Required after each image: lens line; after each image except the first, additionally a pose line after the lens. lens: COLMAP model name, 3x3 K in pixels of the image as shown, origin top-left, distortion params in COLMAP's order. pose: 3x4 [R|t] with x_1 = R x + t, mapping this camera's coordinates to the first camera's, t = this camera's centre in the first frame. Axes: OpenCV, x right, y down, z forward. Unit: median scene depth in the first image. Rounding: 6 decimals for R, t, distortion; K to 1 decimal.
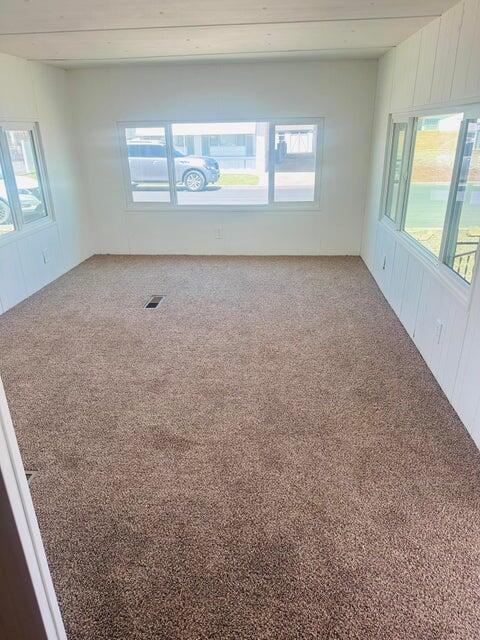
lens RADIAL K [[450.4, 0, 240.0], [0, 450.4, 320.0], [0, 0, 1]] dist [0.026304, -0.006563]
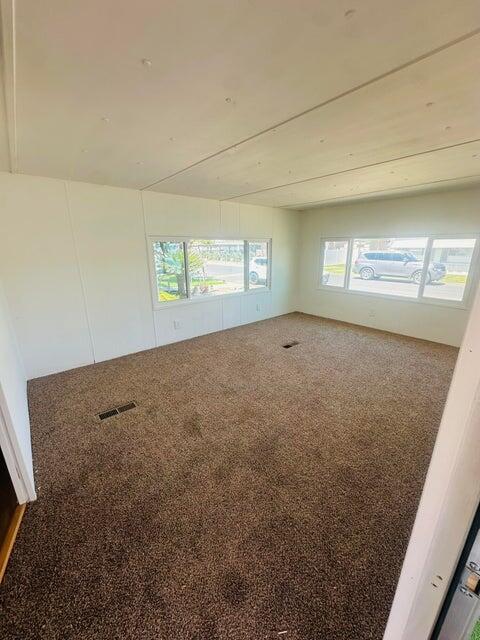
lens RADIAL K [[254.9, 0, 240.0], [0, 254.9, 320.0], [0, 0, 1]] dist [-0.008995, 0.000561]
pose [[0.712030, 0.207398, -0.670819, 0.239580], [-0.277456, 0.960735, 0.002531, -0.069654], [0.645005, 0.184321, 0.741616, 0.177785]]
